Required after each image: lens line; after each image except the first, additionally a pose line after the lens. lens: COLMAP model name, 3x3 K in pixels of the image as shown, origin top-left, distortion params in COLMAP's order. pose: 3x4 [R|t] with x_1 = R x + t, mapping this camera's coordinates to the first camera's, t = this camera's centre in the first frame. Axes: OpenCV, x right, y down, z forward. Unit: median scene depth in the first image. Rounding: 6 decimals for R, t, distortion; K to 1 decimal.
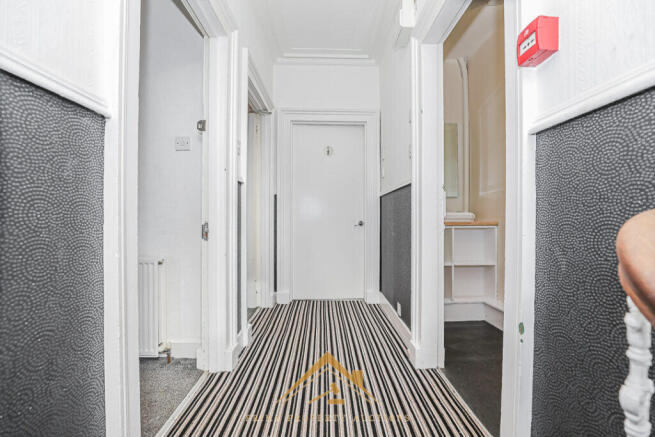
lens RADIAL K [[303.0, 0, 329.8], [0, 303.0, 218.7], [0, 0, 1]] dist [-0.004765, -0.000157]
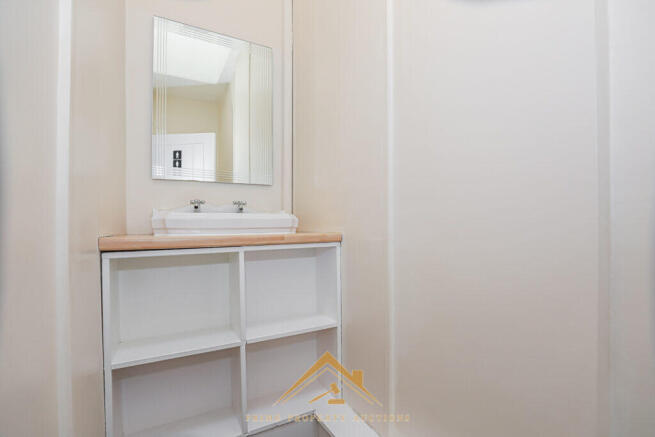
lens RADIAL K [[303.0, 0, 327.6], [0, 303.0, 221.0], [0, 0, 1]] dist [-0.004765, -0.000157]
pose [[0.893659, 0.001657, 0.448744, 0.326557], [0.001785, 0.999972, -0.007247, -0.005213], [-0.448743, 0.007277, 0.893631, 0.594526]]
